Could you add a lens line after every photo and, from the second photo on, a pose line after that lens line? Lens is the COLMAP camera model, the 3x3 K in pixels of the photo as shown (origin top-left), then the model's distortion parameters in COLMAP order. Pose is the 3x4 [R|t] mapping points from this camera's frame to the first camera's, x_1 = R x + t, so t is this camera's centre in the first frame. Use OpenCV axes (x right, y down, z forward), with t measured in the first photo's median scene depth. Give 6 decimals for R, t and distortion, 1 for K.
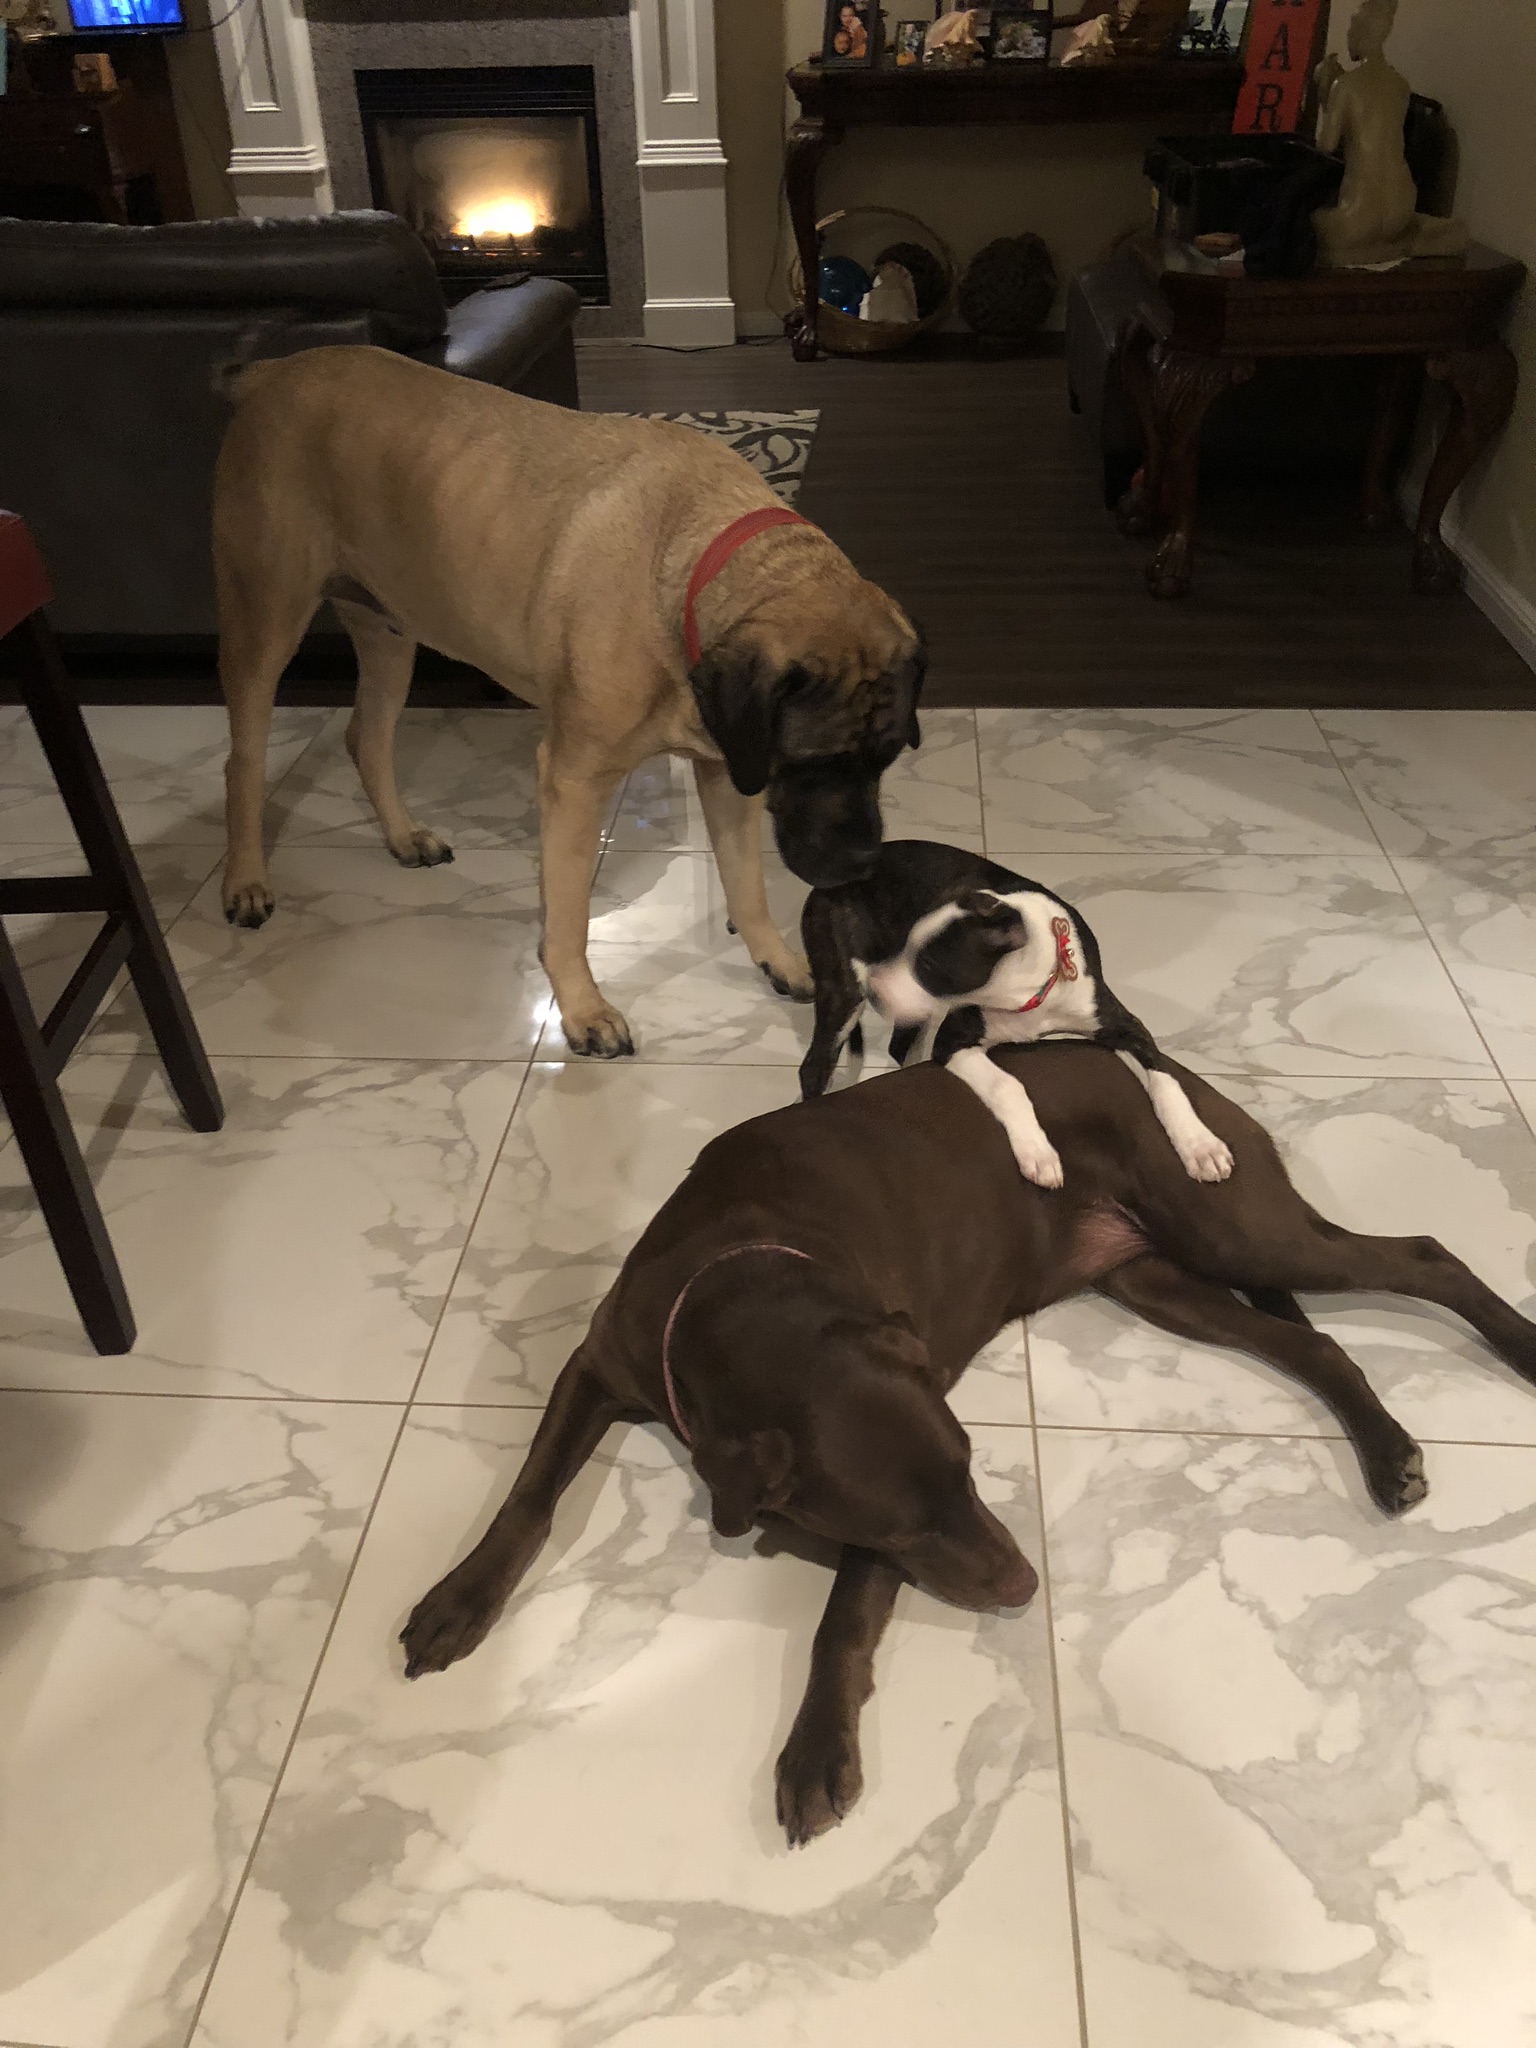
lens RADIAL K [[1699.3, 0, 768.0], [0, 1699.3, 1024.0], [0, 0, 1]] dist [0.004321, 0.018385]
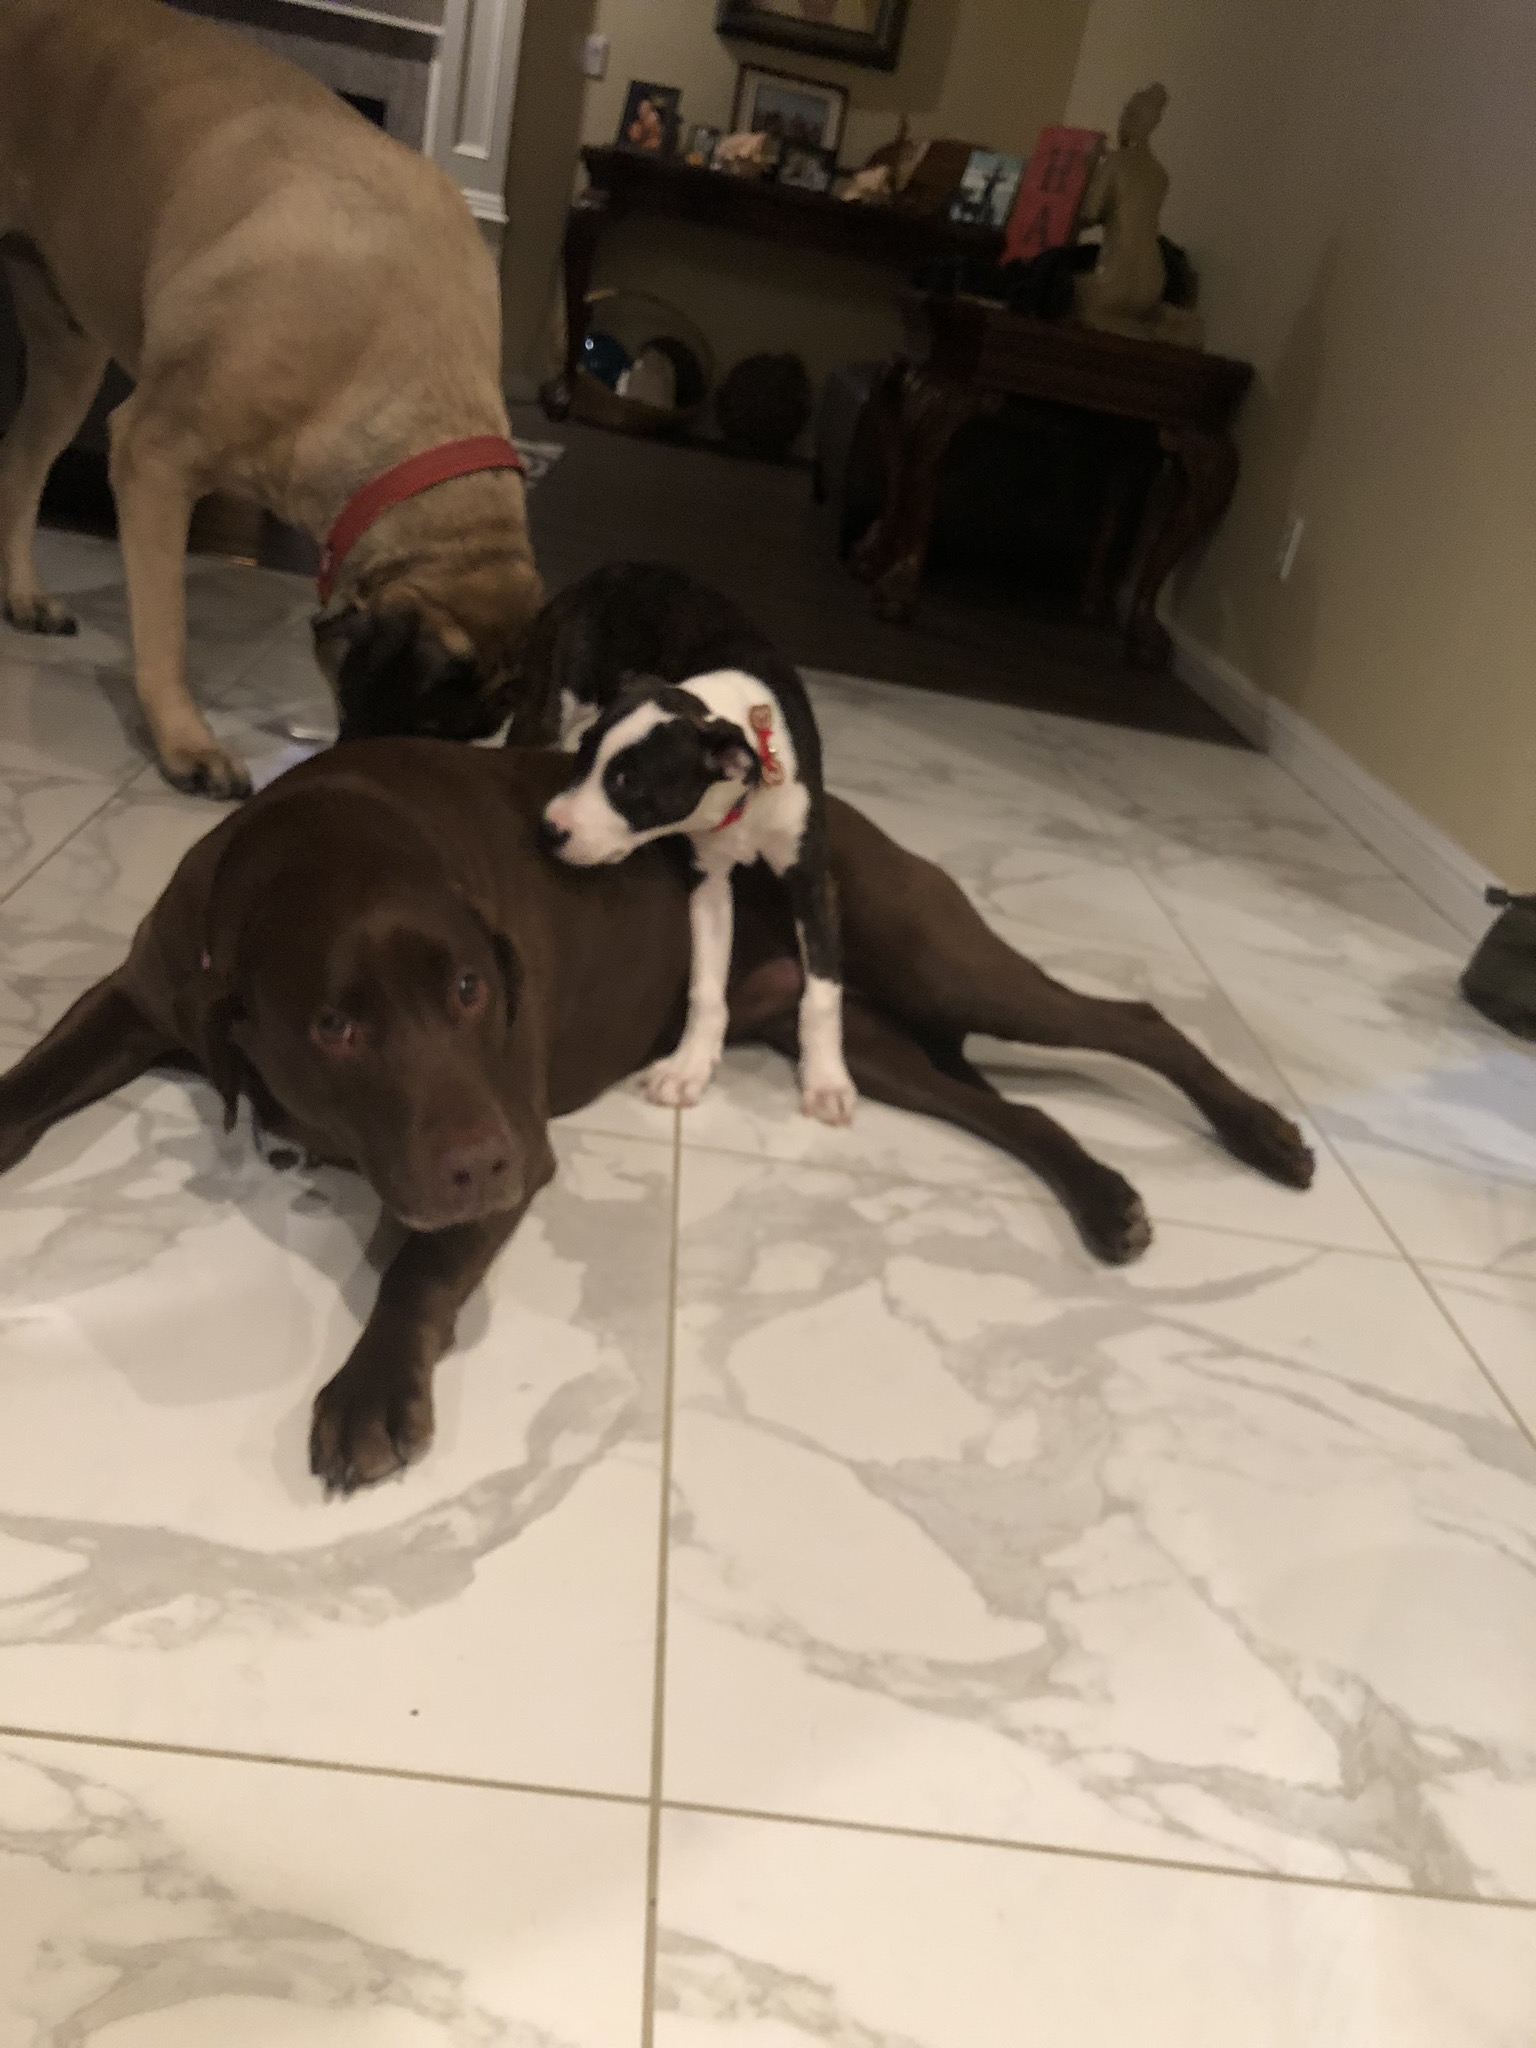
lens RADIAL K [[1714.6, 0, 778.9], [0, 1714.6, 993.6], [0, 0, 1]] dist [0.008159, 0.003086]
pose [[0.969712, 0.154937, 0.188822, 0.036308], [-0.123676, 0.978097, -0.167421, 0.293346], [-0.210626, 0.138997, 0.967634, 0.176111]]
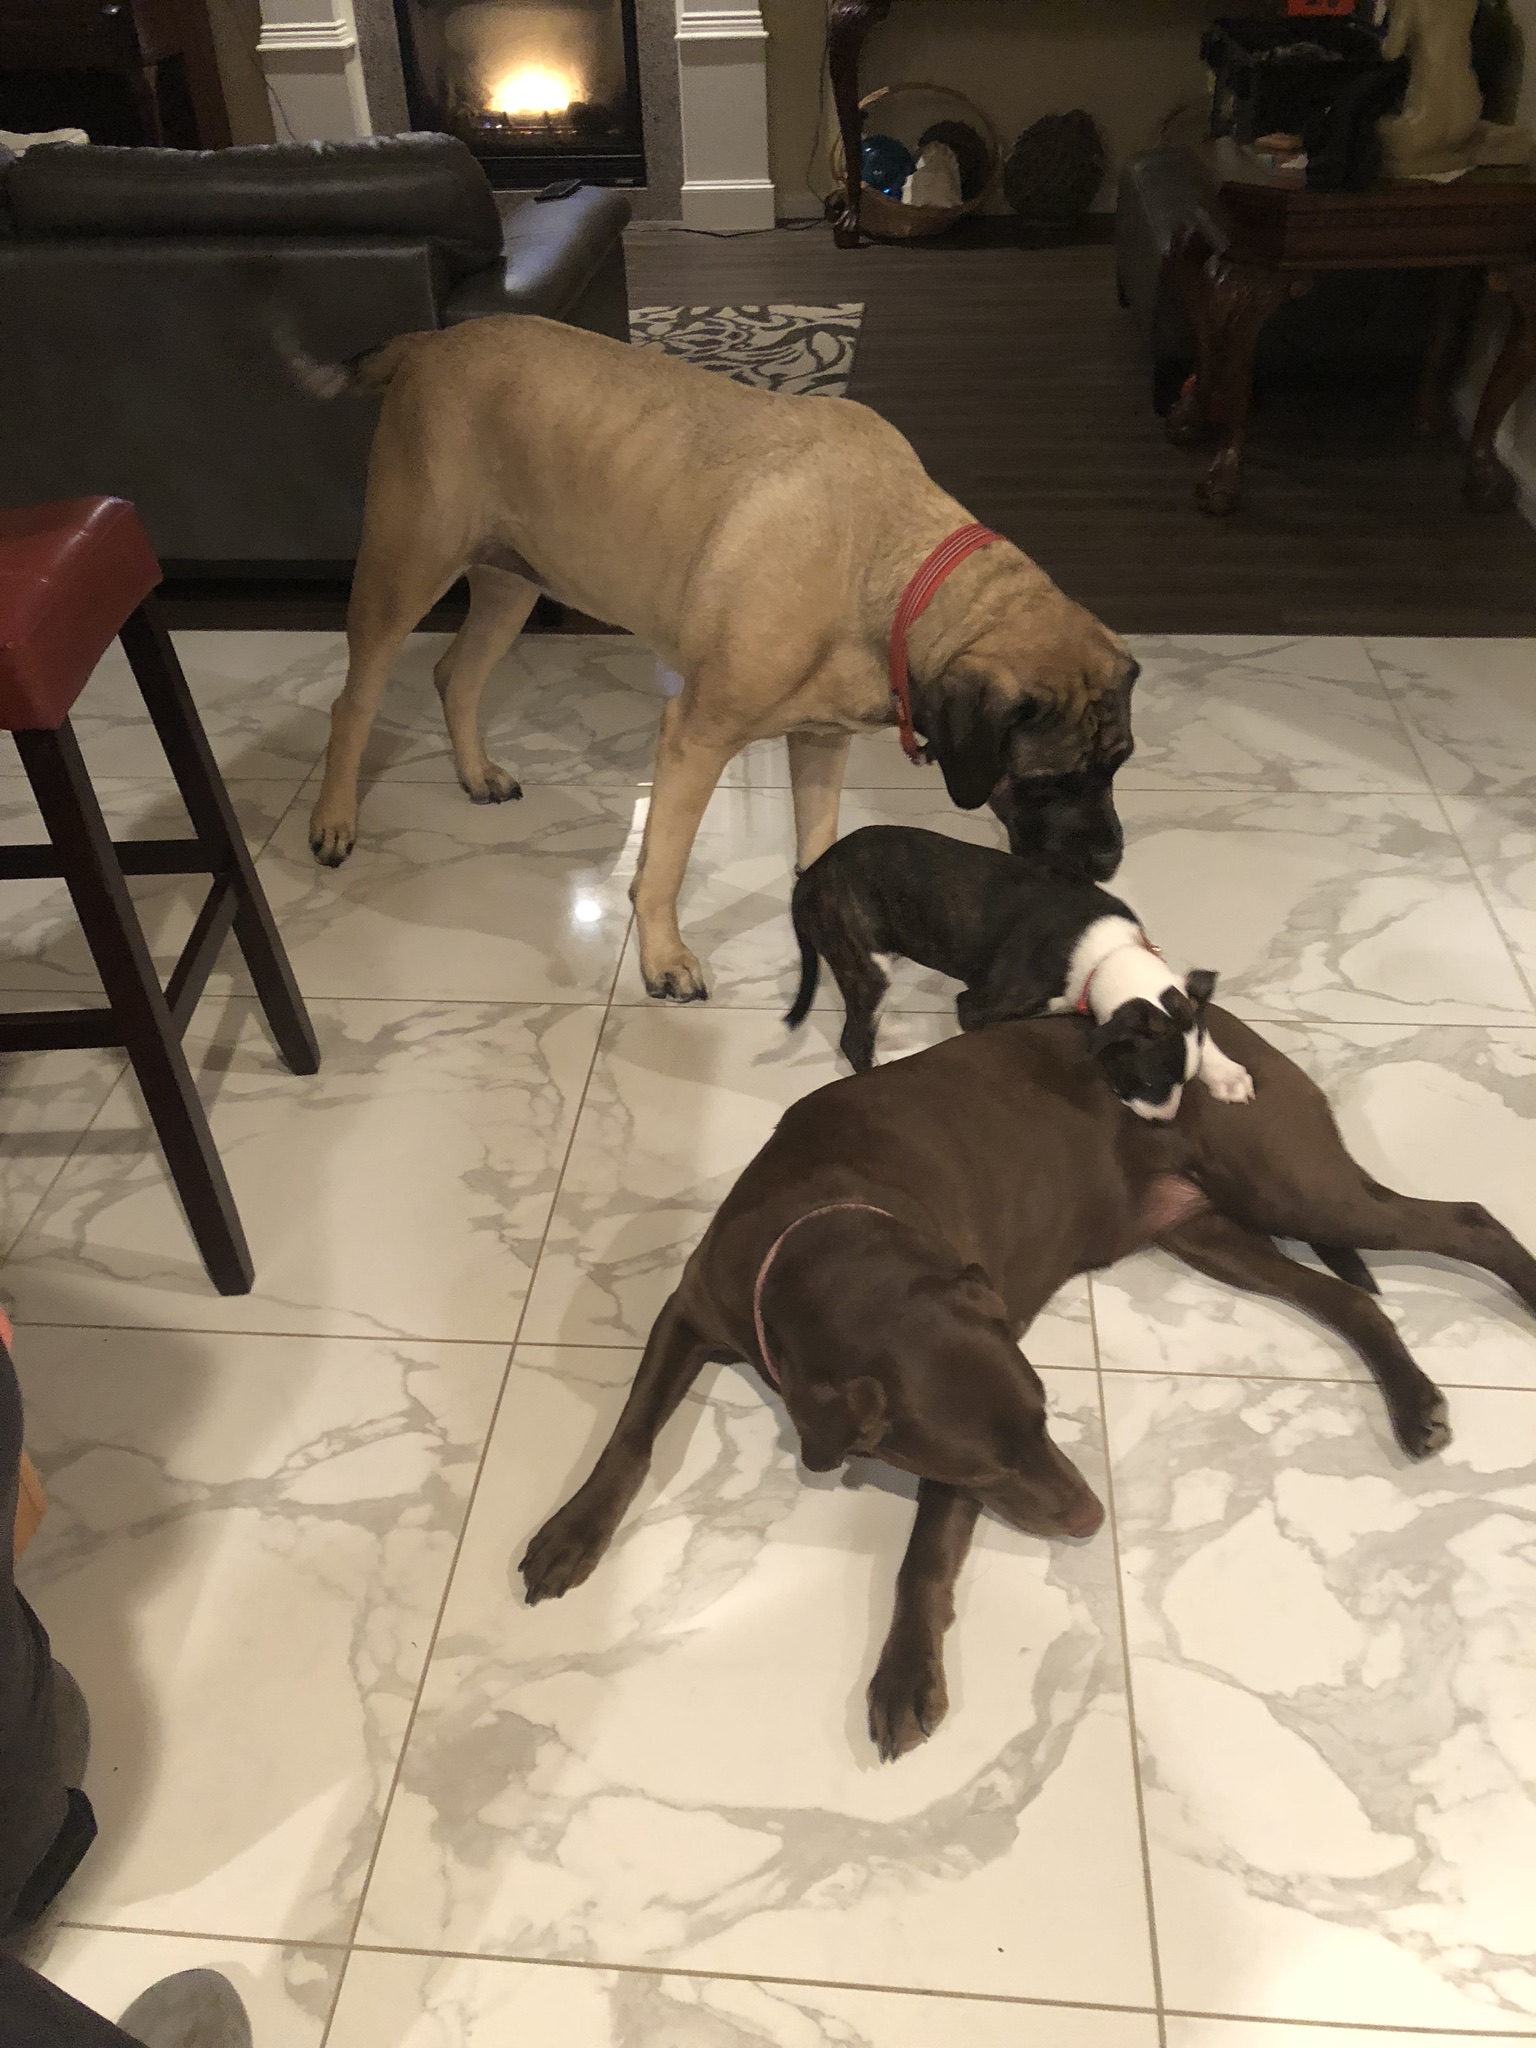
lens RADIAL K [[1699.3, 0, 768.0], [0, 1699.3, 1024.0], [0, 0, 1]] dist [0.004321, 0.018385]
pose [[0.999938, 0.002360, -0.010857, -0.040209], [-0.001510, 0.996983, 0.077604, -0.062463], [0.011007, -0.077583, 0.996925, -0.052549]]
